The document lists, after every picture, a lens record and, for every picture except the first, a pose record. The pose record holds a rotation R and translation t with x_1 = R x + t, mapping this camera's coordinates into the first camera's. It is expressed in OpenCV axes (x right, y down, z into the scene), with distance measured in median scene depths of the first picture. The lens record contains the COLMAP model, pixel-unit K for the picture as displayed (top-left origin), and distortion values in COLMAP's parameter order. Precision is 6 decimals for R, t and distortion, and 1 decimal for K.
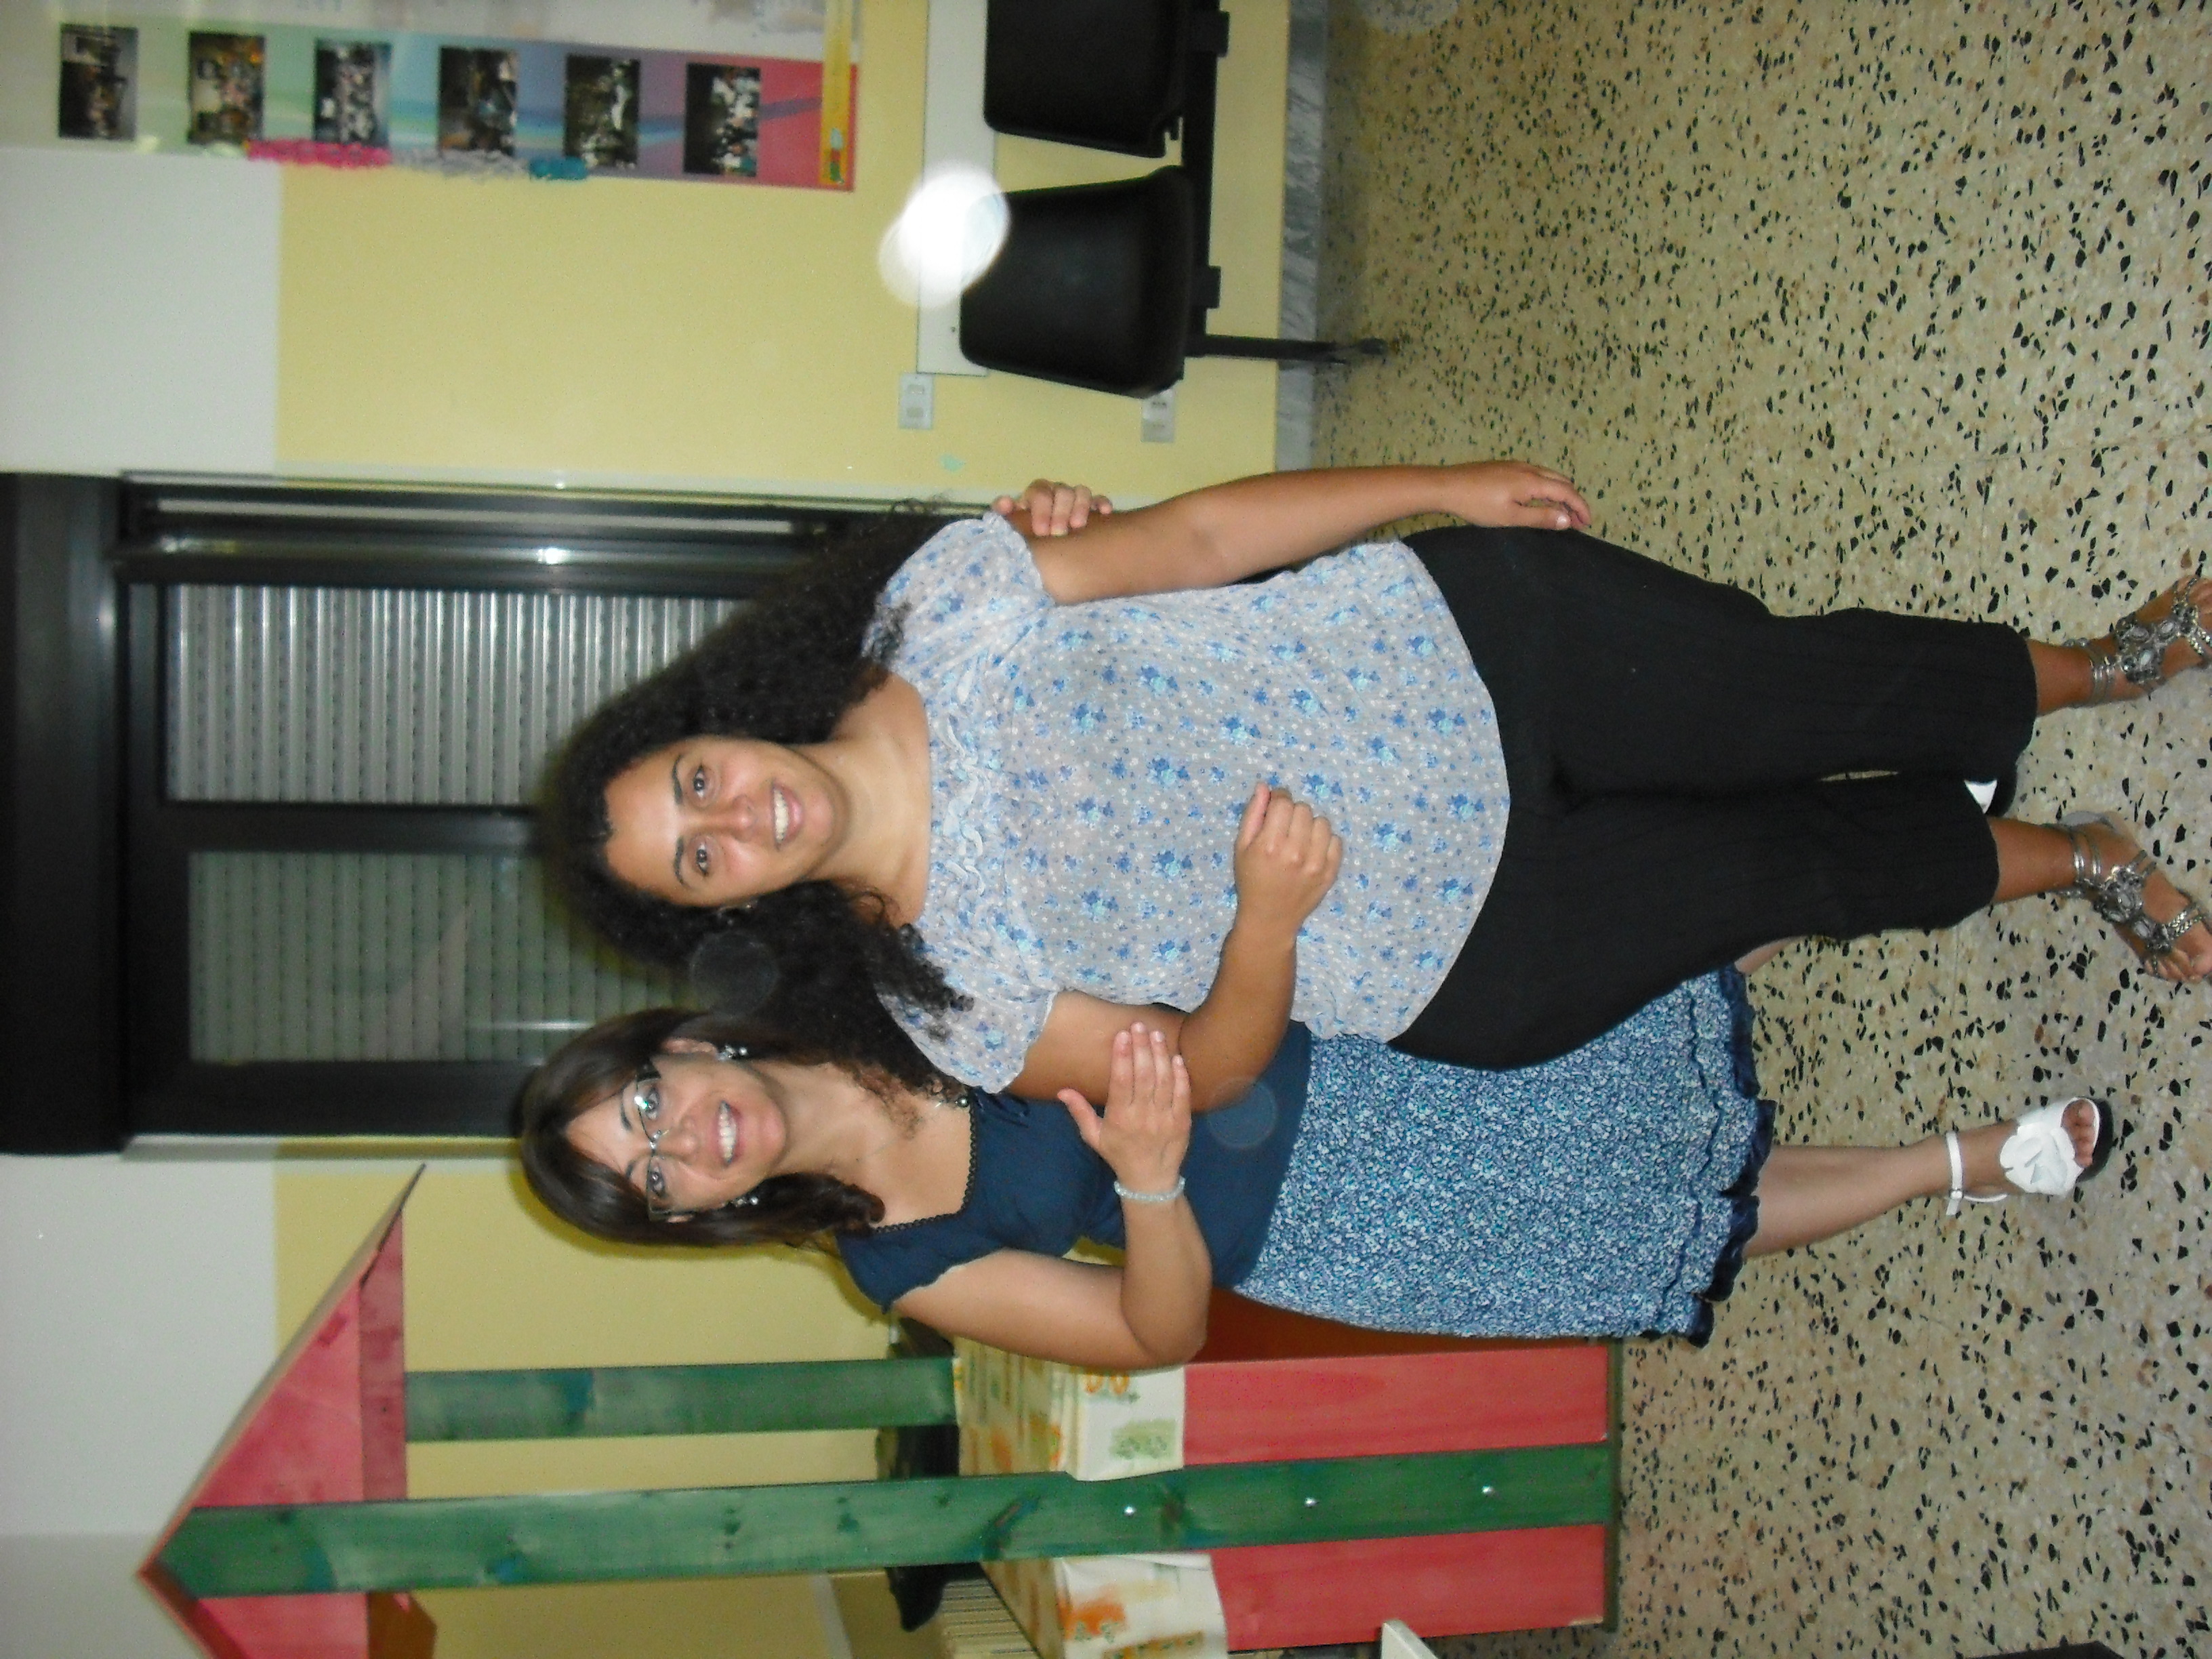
lens RADIAL K [[2448.3, 0, 1098.2], [0, 2448.3, 904.5], [0, 0, 1]] dist [-0.151216, 0.091981]
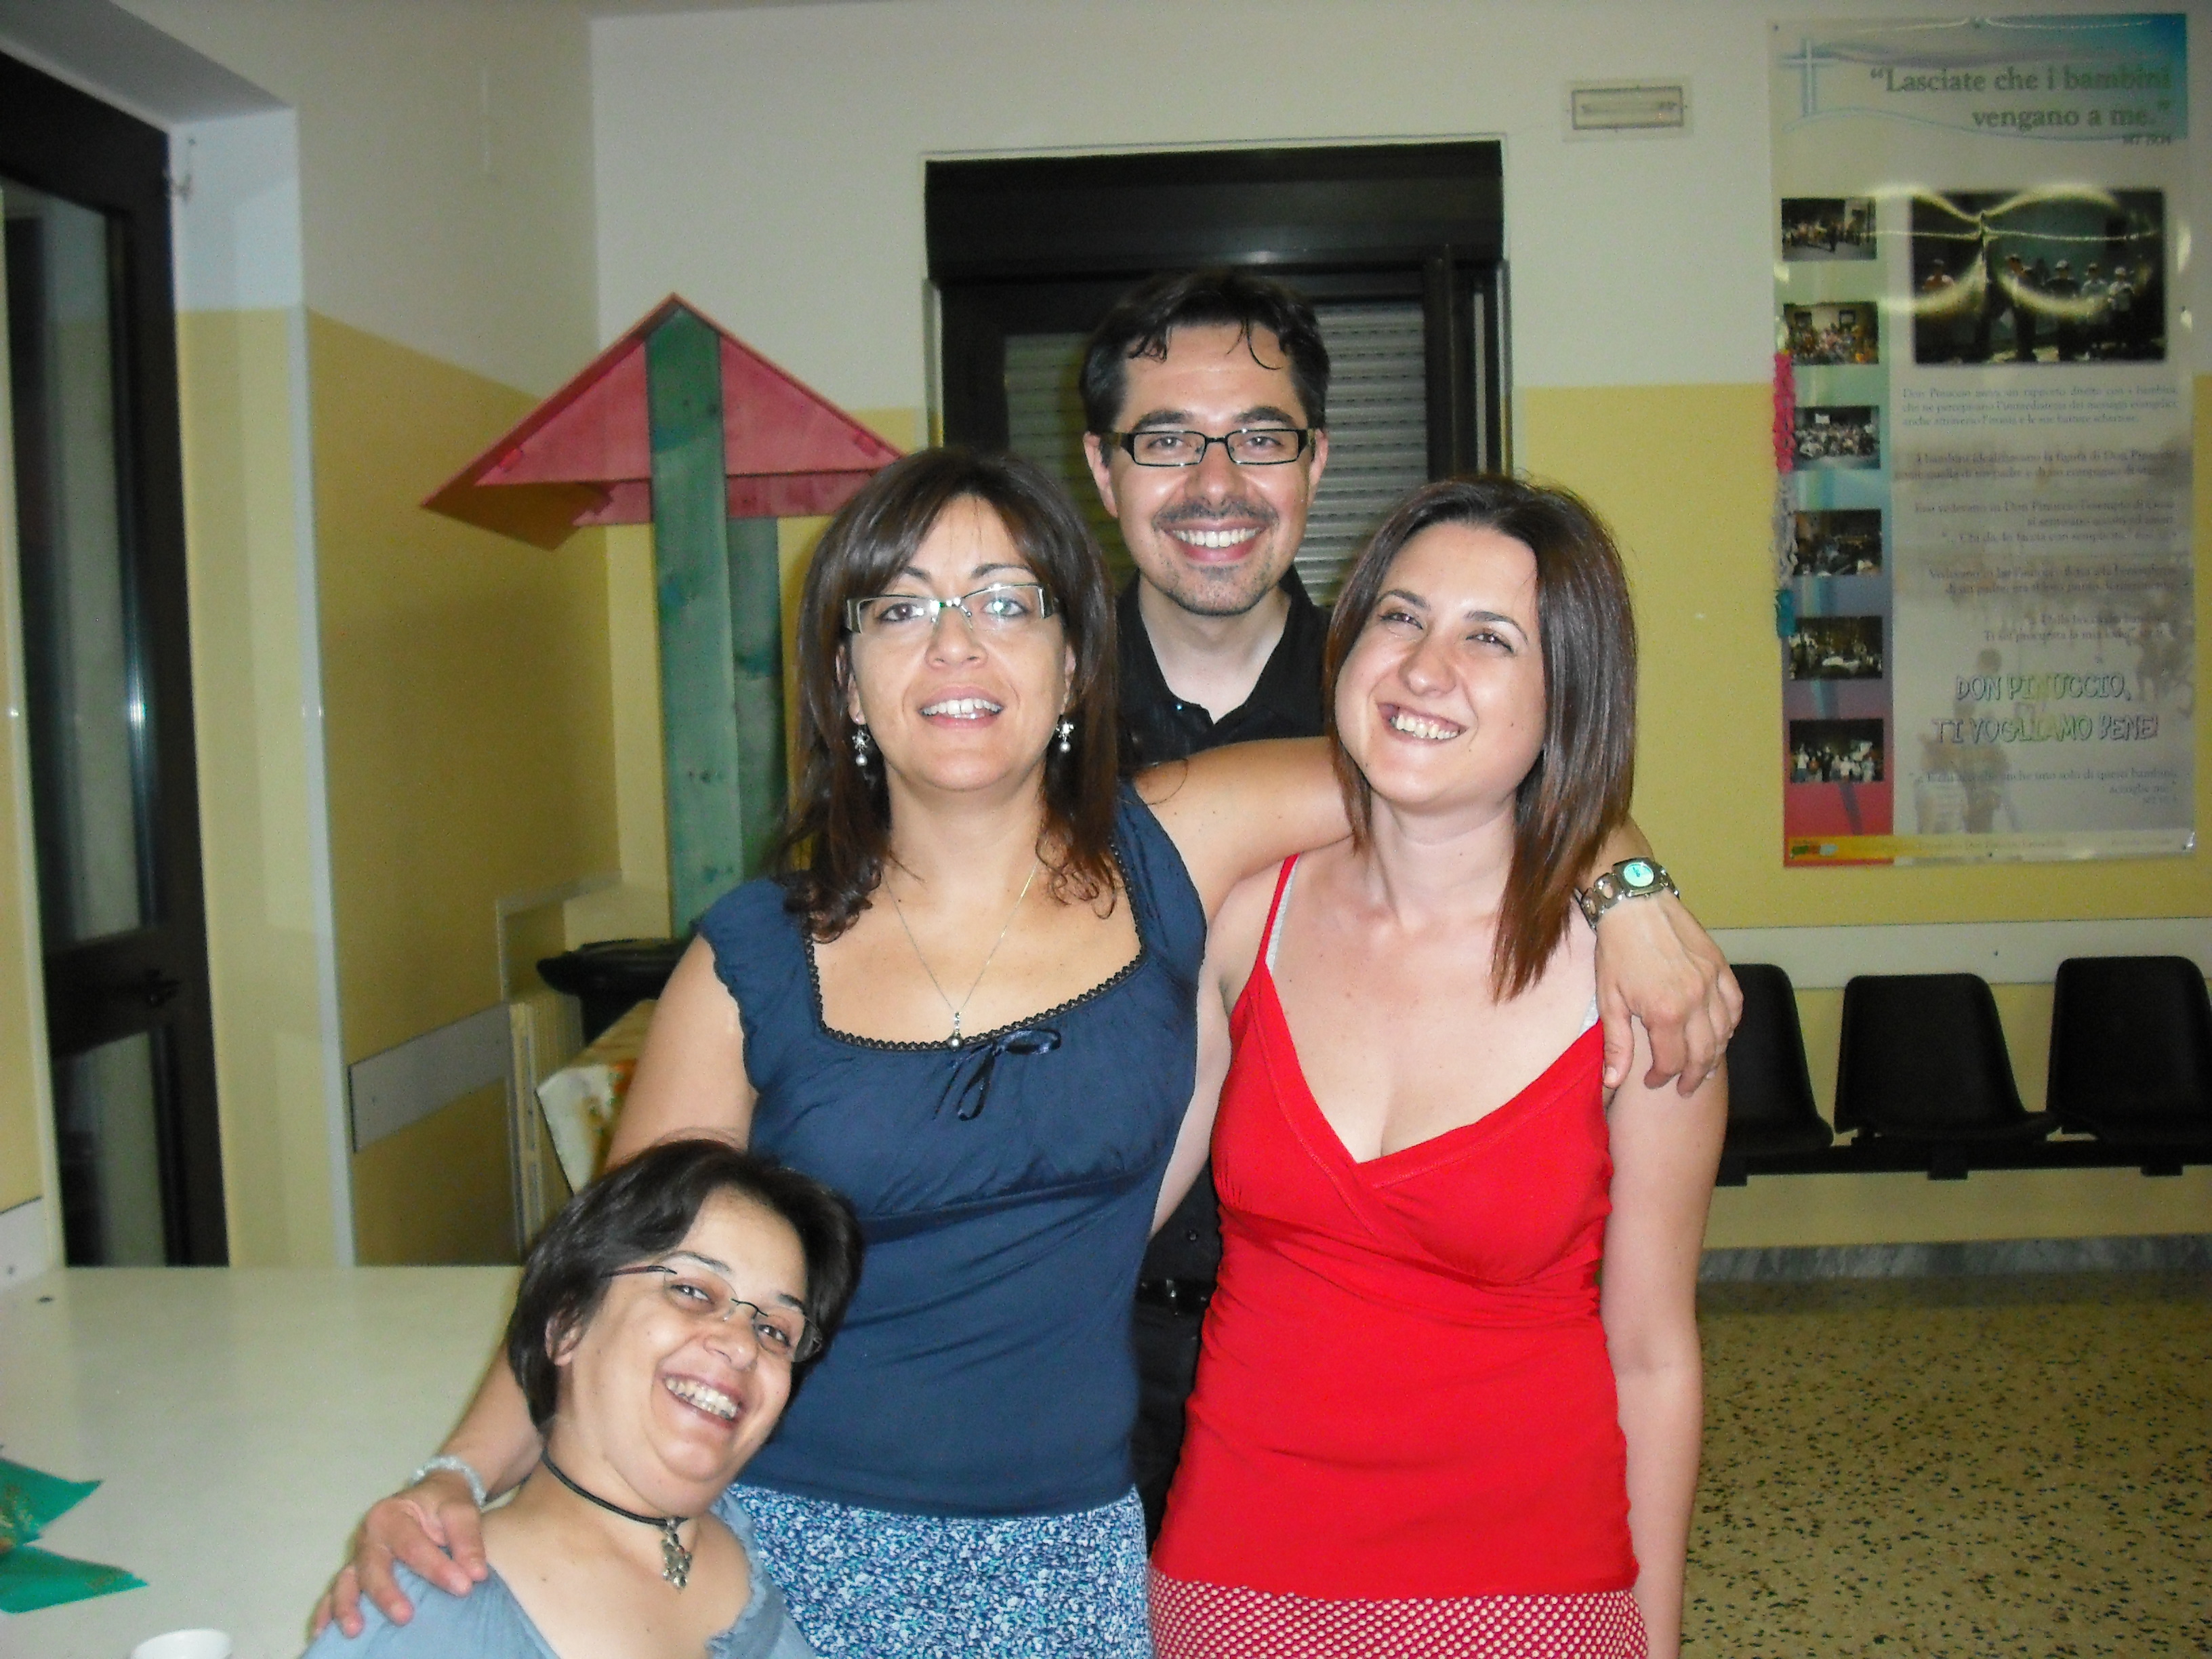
lens RADIAL K [[2466.1, 0, 1106.1], [0, 2466.1, 893.3], [0, 0, 1]] dist [-0.148606, 0.070879]
pose [[0.048525, 0.988921, -0.140288, 0.079829], [-0.998141, 0.042825, -0.043369, 0.107775], [-0.036880, 0.142131, 0.989161, -0.189686]]
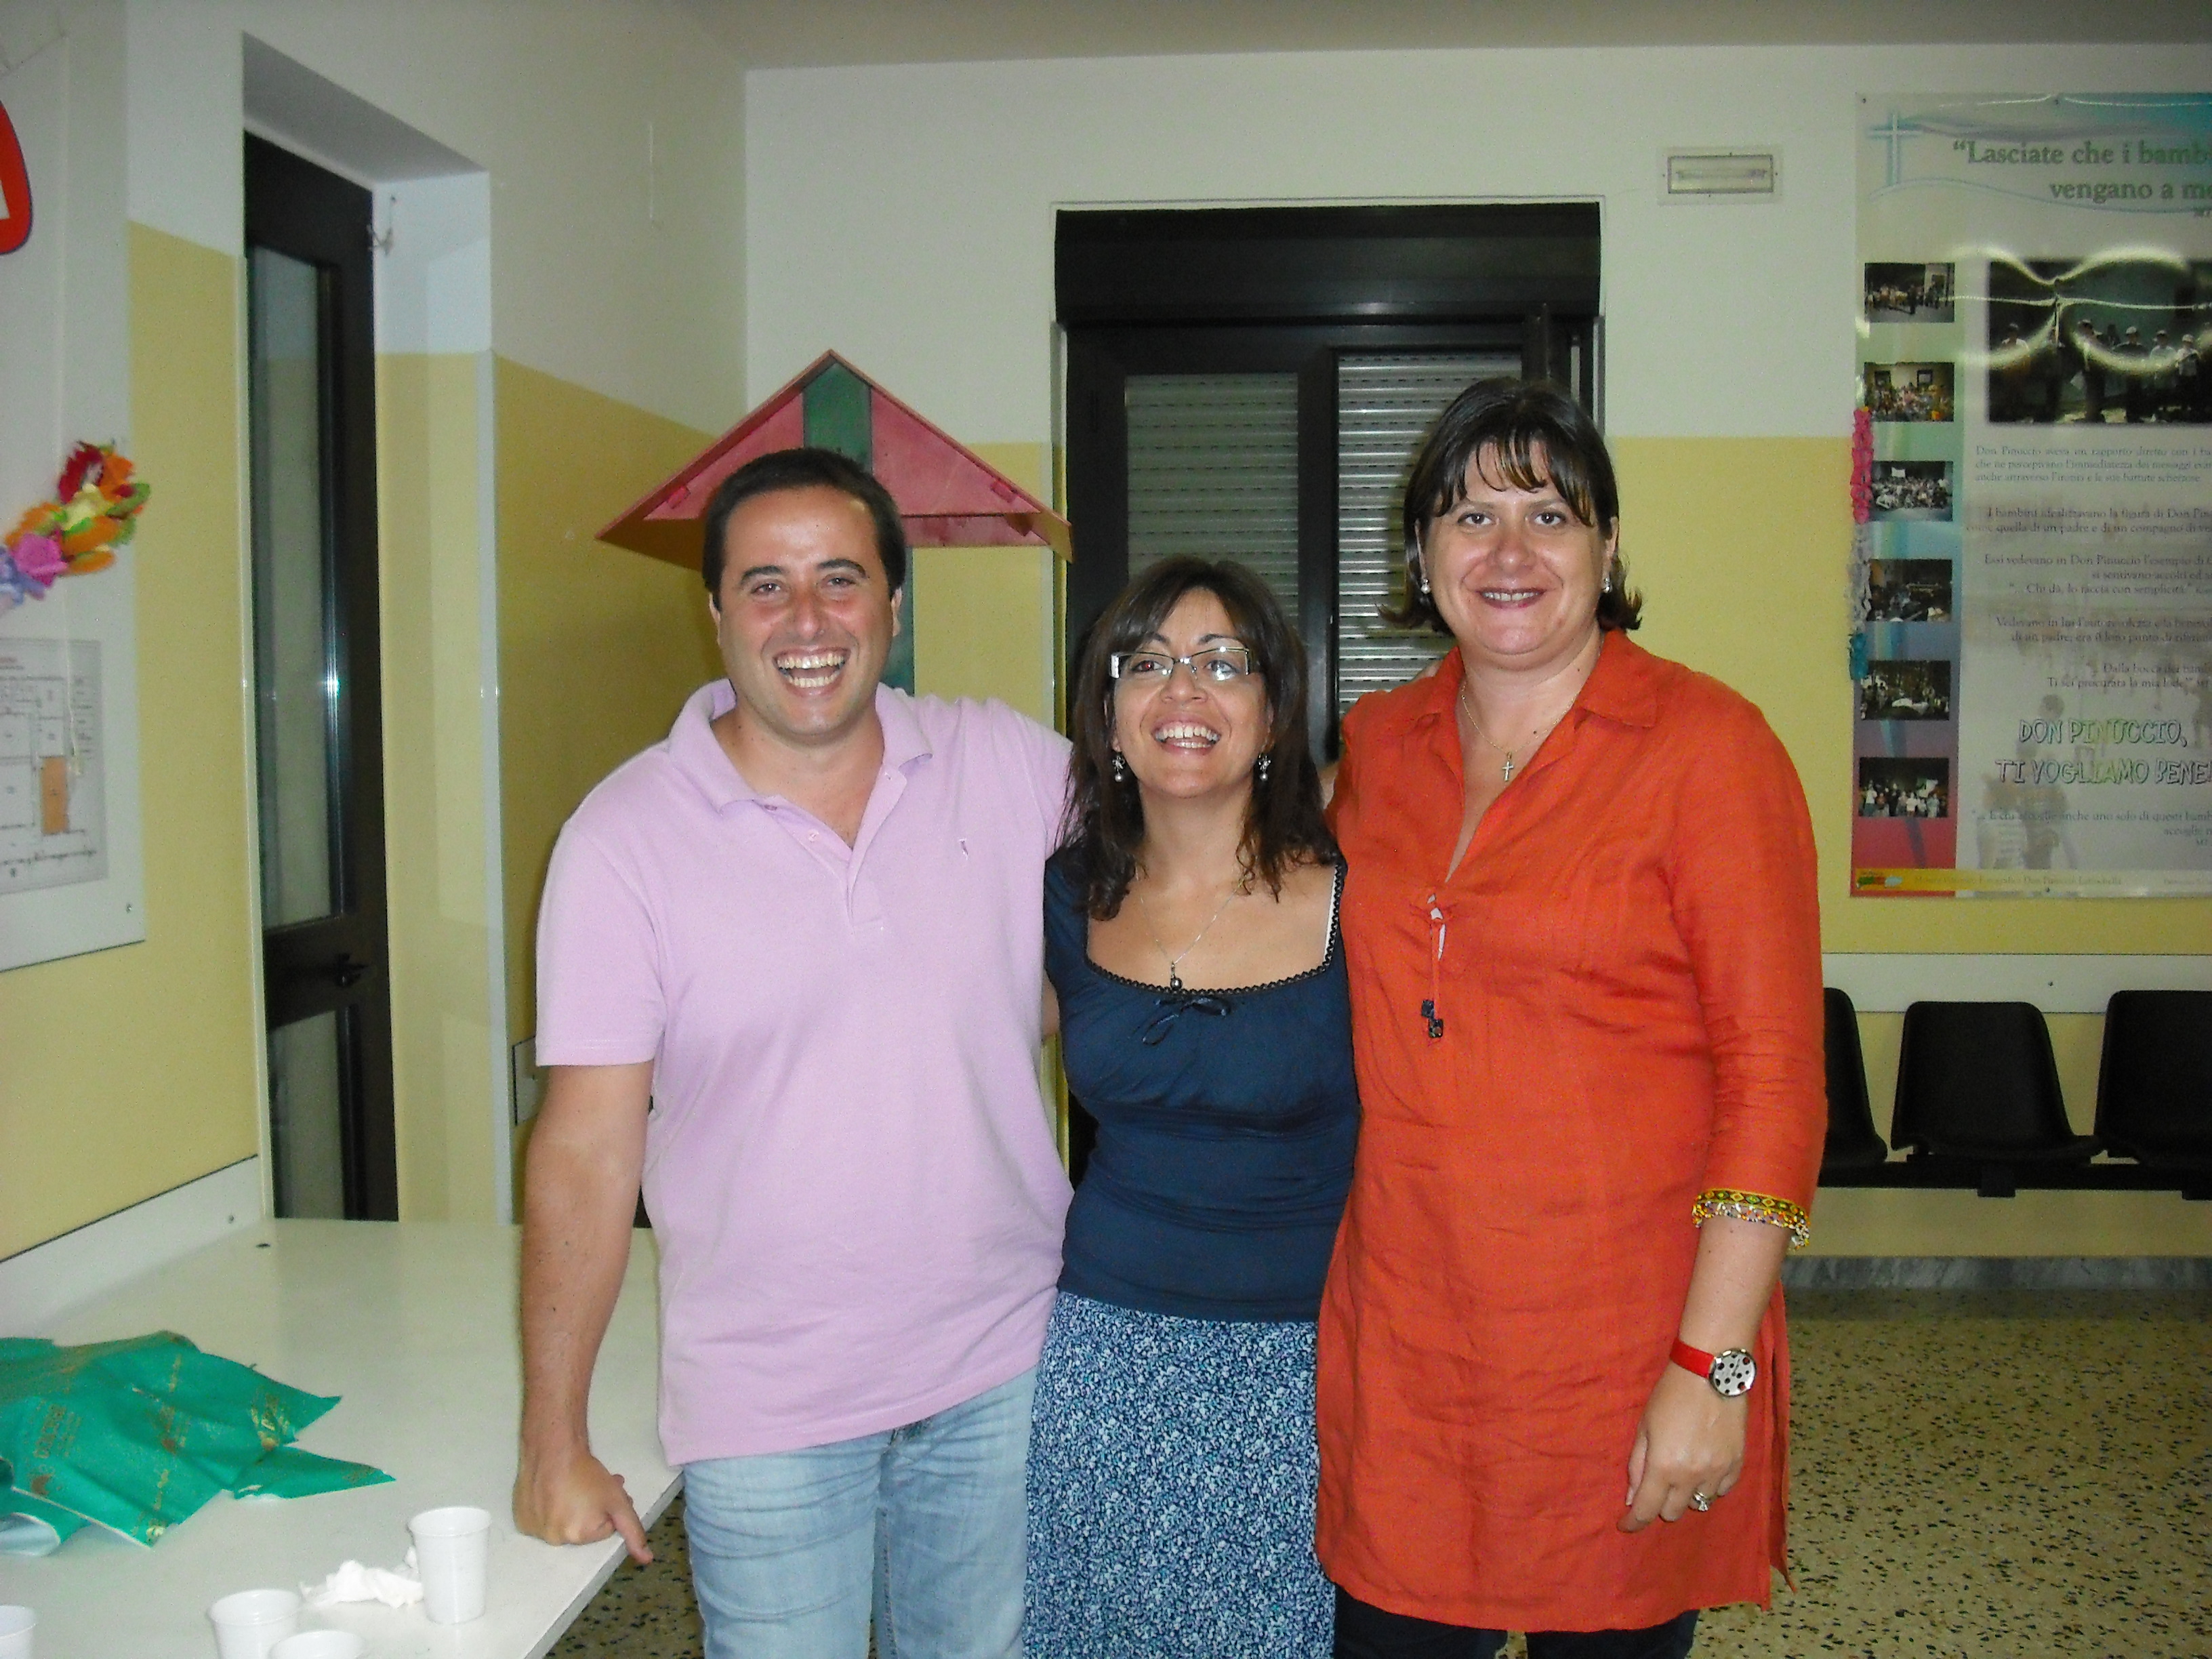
lens RADIAL K [[2478.0, 0, 1104.3], [0, 2478.0, 896.2], [0, 0, 1]] dist [-0.154121, 0.090005]
pose [[0.015919, 0.990137, -0.139193, 0.087020], [-0.999871, 0.015467, -0.004327, 0.117369], [-0.002132, 0.139244, 0.990256, -0.298967]]
